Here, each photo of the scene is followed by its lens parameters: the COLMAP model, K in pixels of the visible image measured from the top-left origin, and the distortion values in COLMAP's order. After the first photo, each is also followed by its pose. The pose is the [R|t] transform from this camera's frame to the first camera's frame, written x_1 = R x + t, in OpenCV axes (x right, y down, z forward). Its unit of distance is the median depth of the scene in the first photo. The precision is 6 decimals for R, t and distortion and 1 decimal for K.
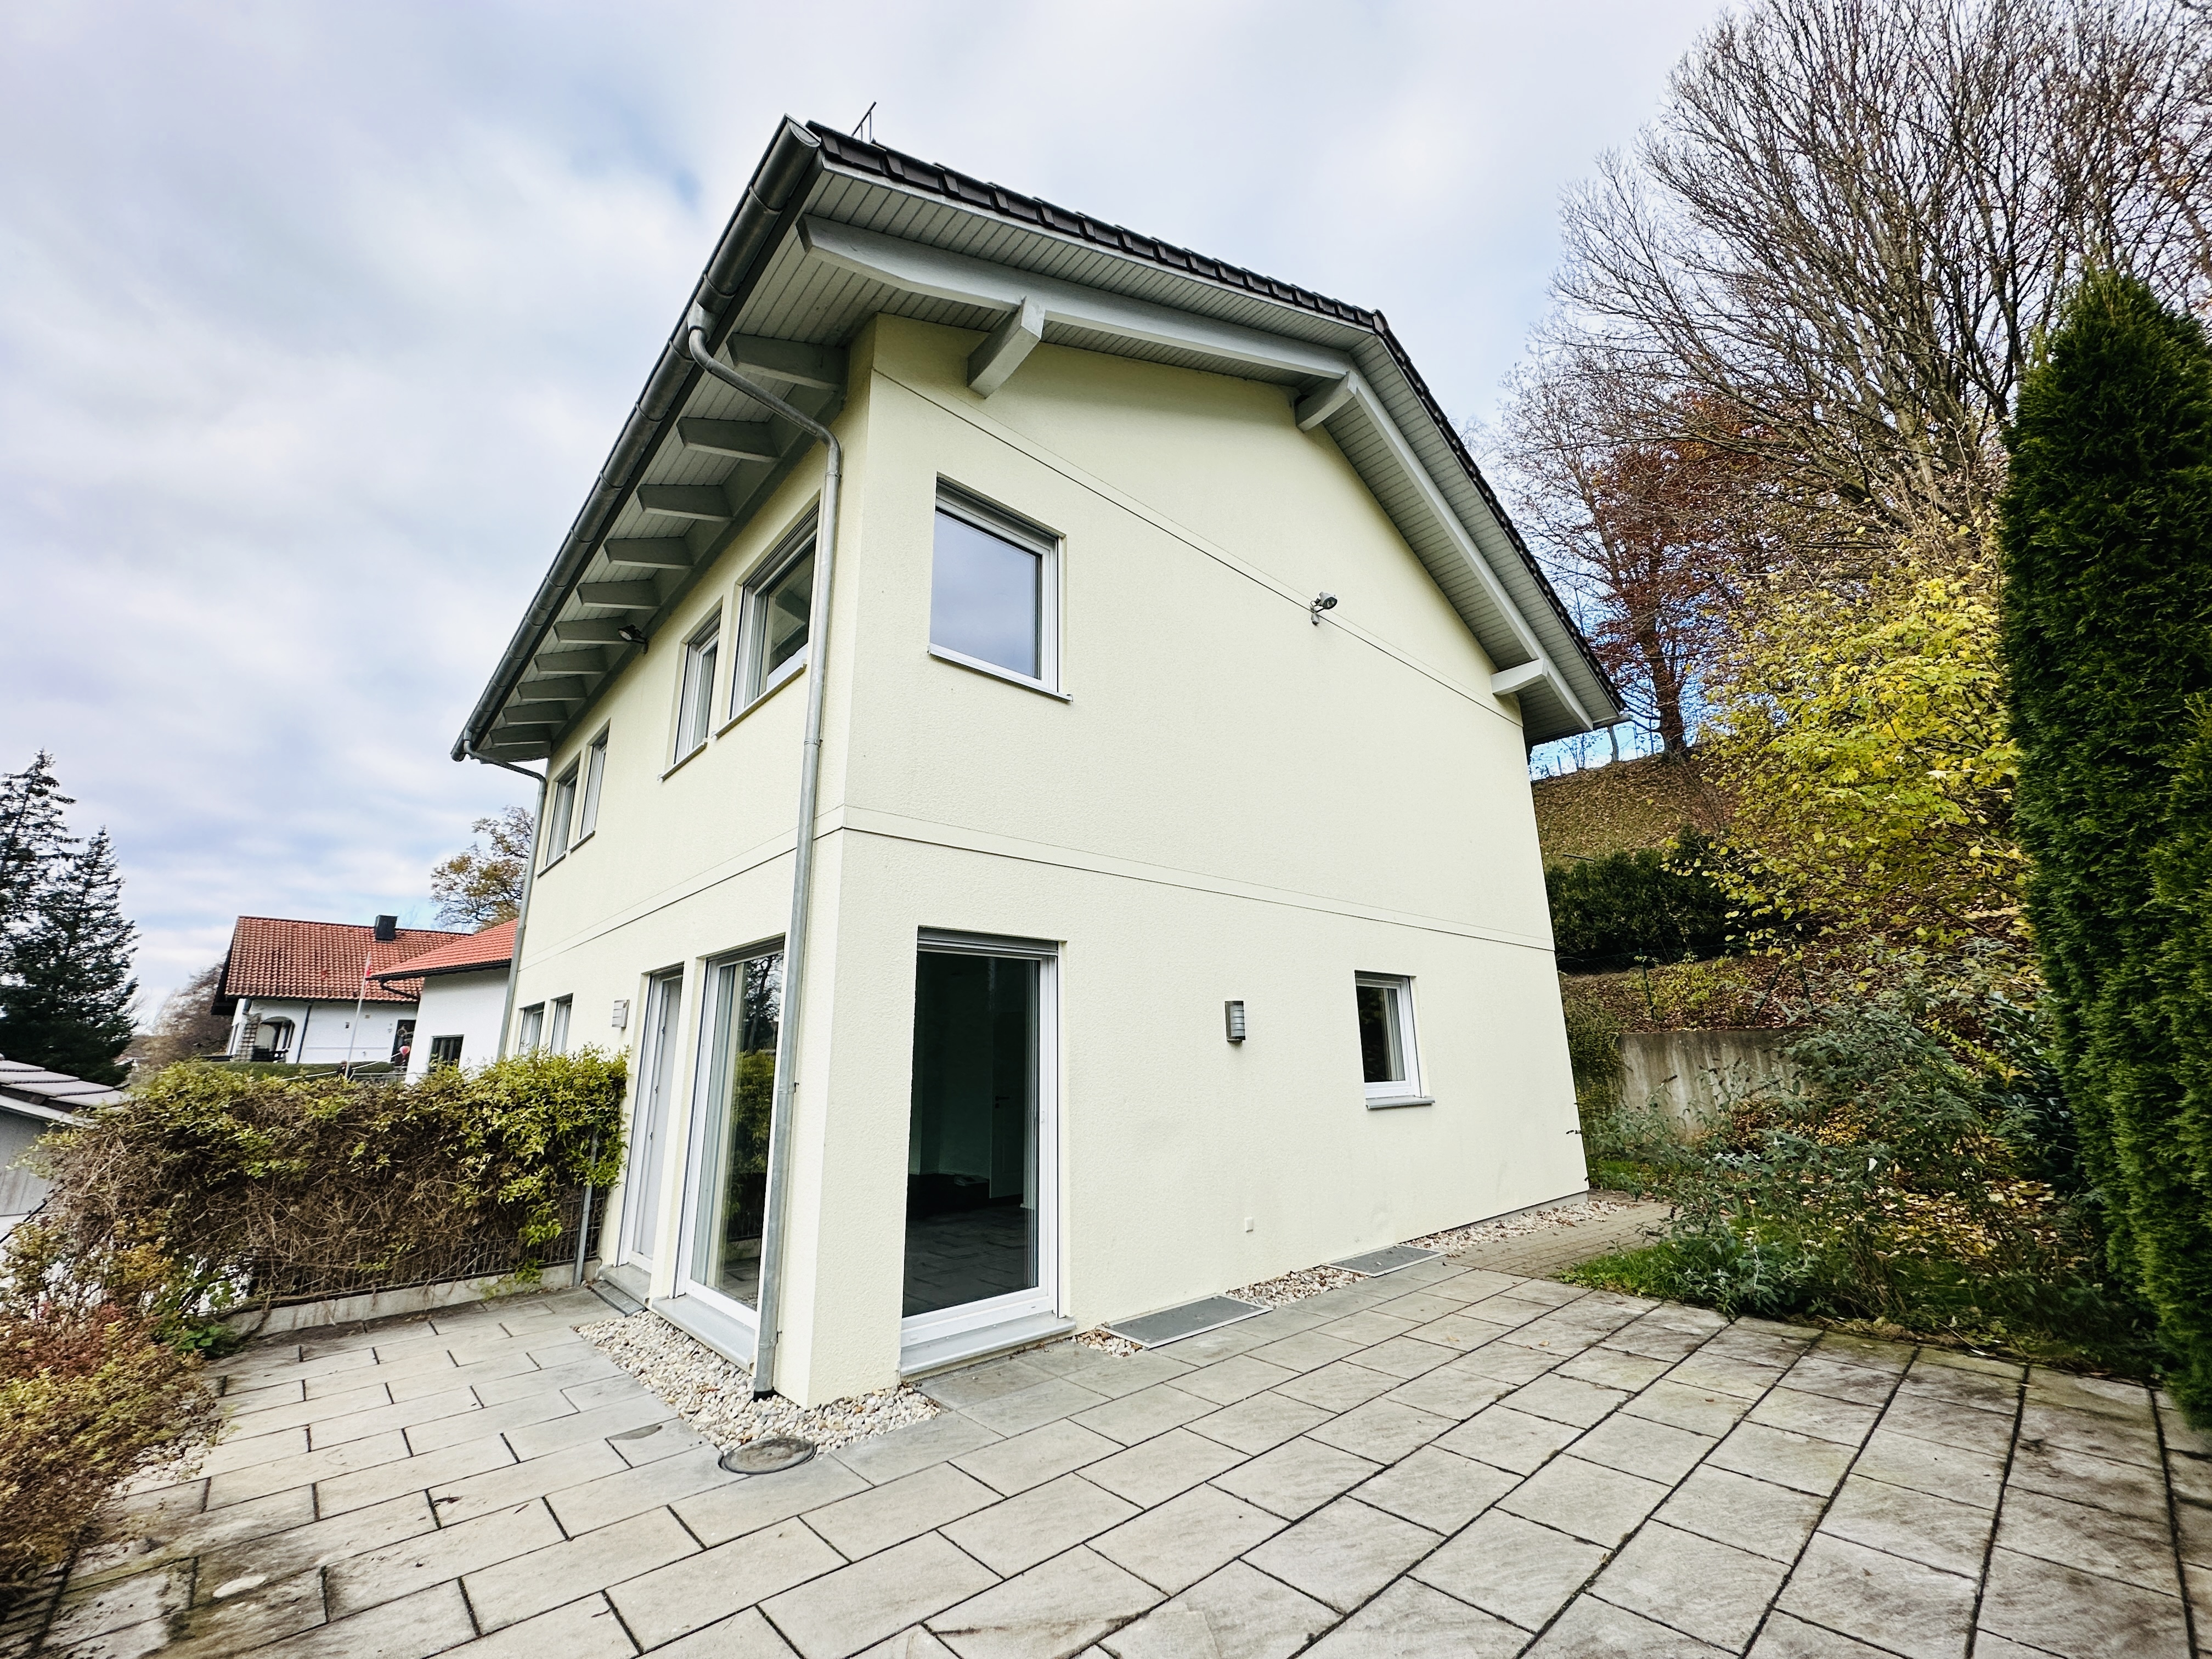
lens RADIAL K [[870.5, 0, 1104.8], [0, 870.5, 827.6], [0, 0, 1]] dist [0.001693, 0.000217]
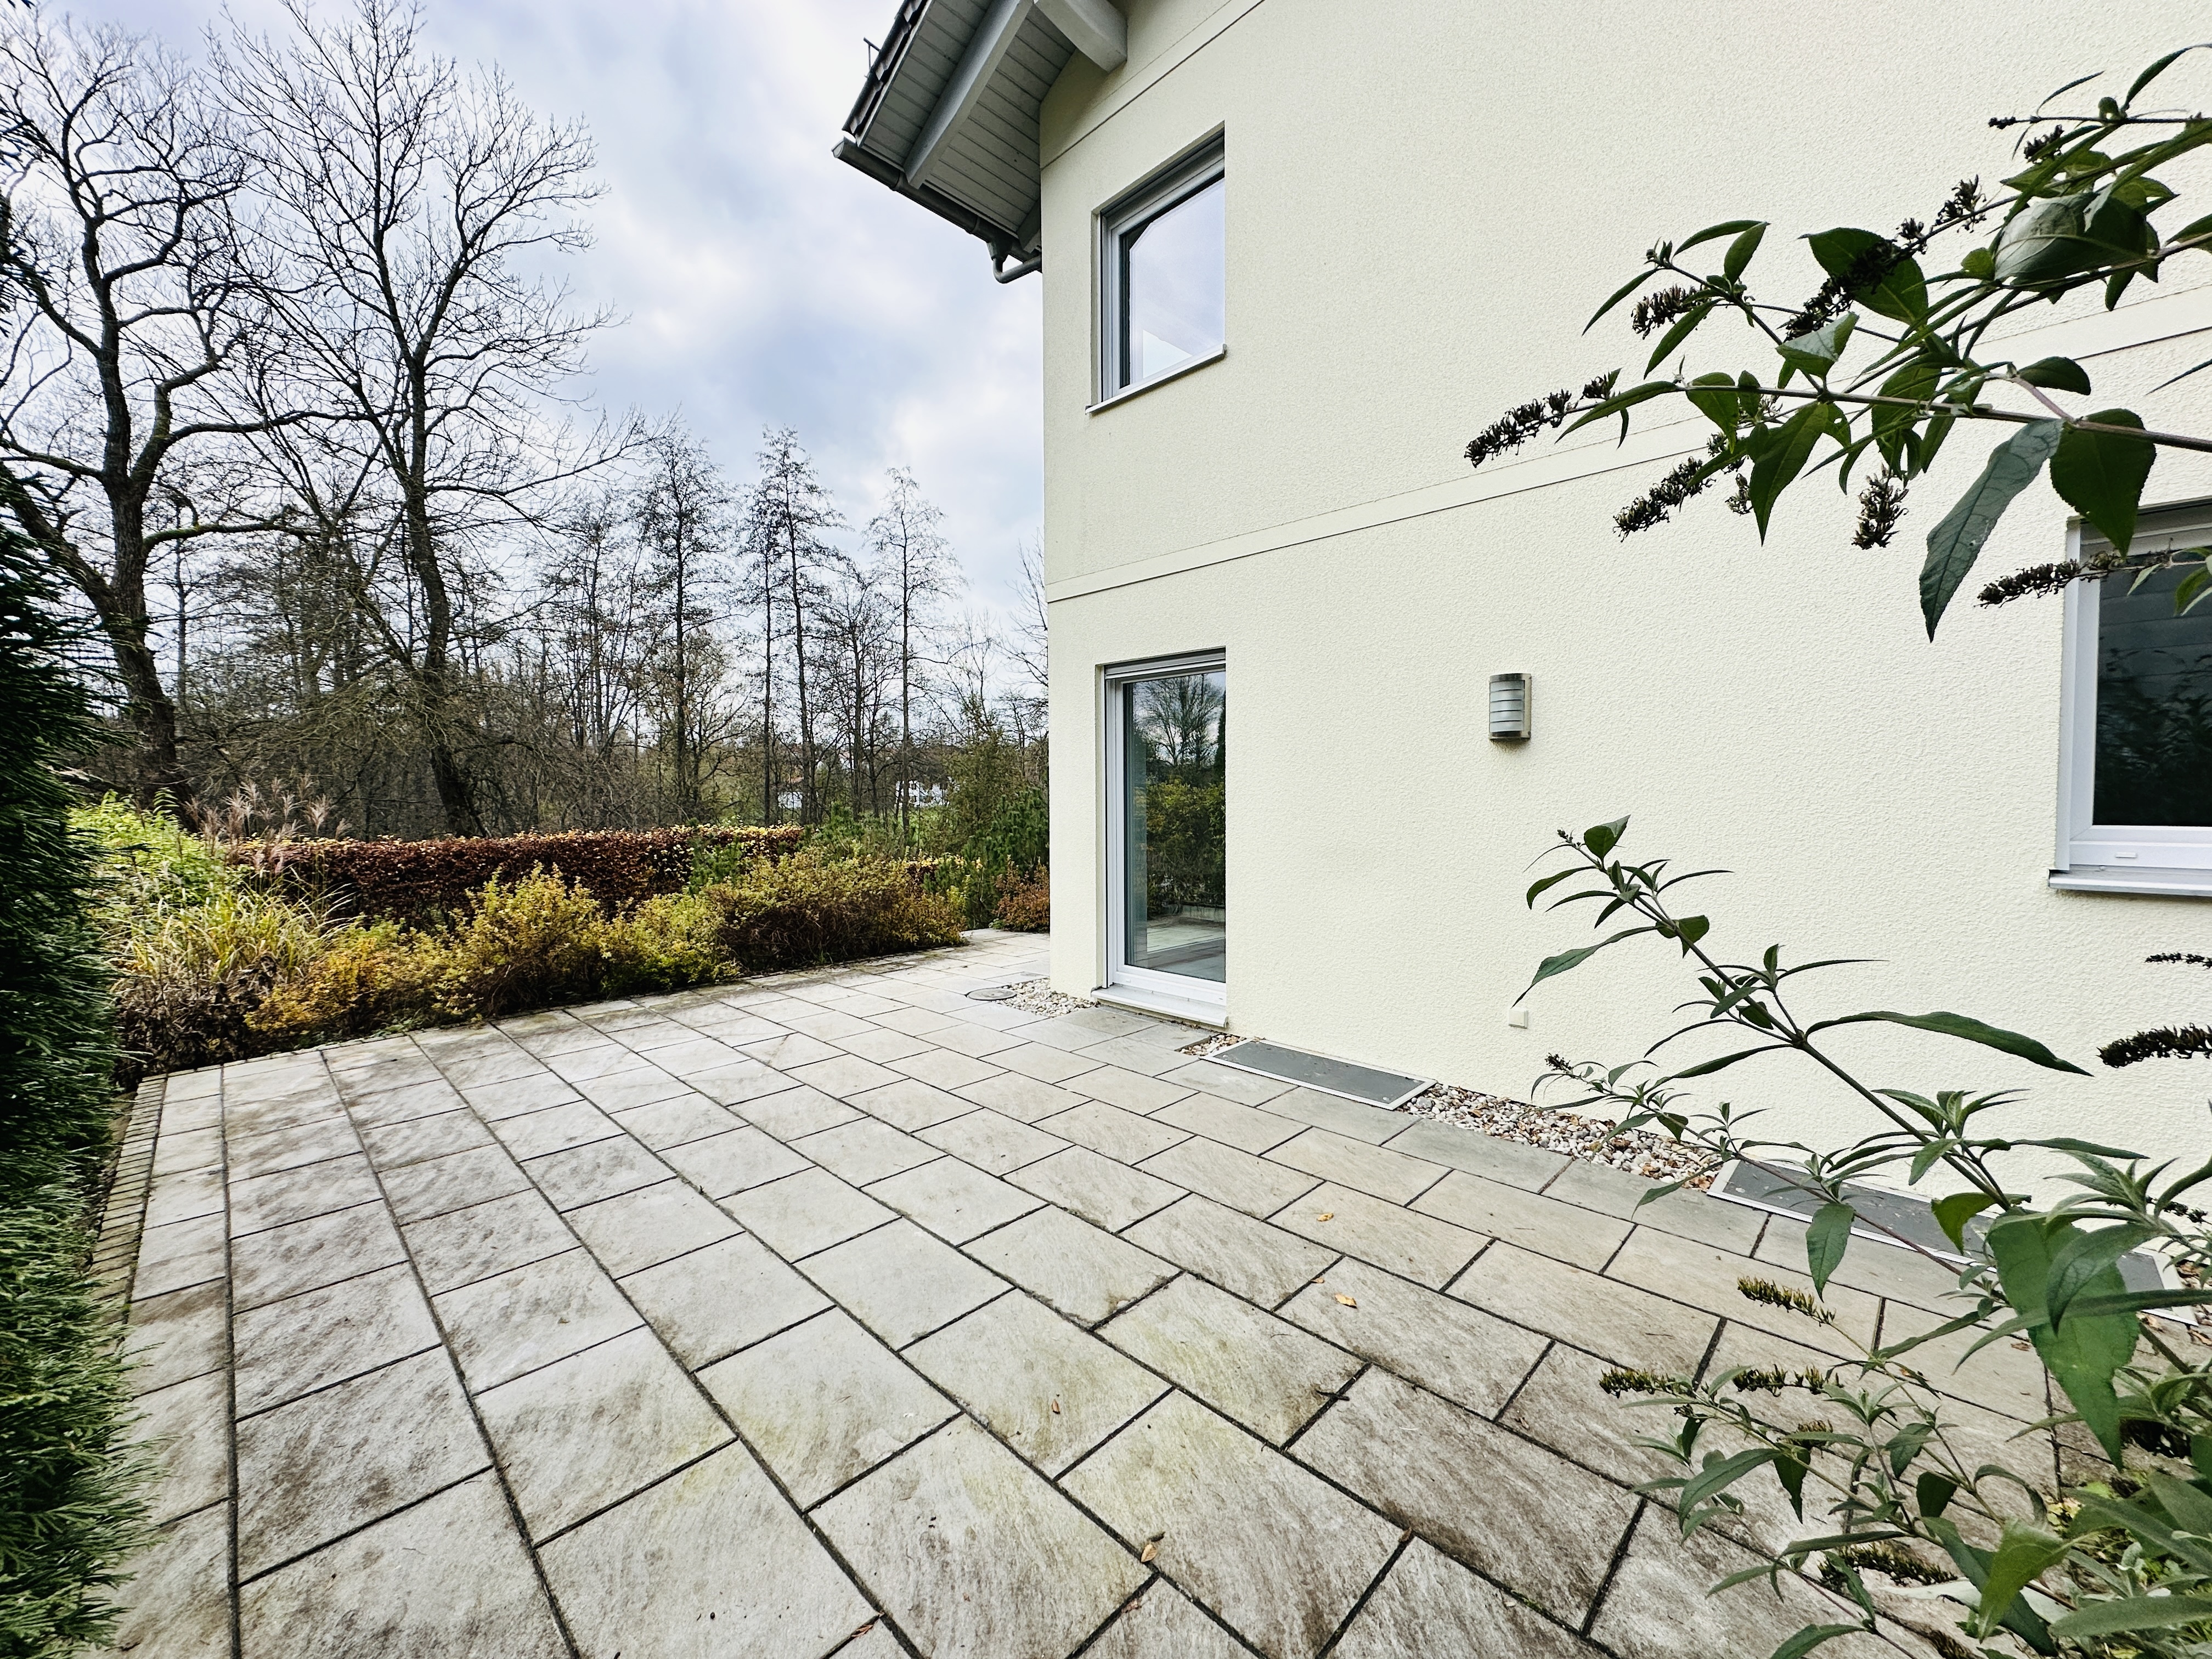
lens RADIAL K [[870.5, 0, 1110.8], [0, 870.5, 823.5], [0, 0, 1]] dist [0.001693, 0.000217]
pose [[0.058326, 0.051034, -0.996992, 1.106667], [0.264595, 0.962185, 0.064731, 0.278755], [0.962594, -0.267575, 0.042617, 1.022945]]
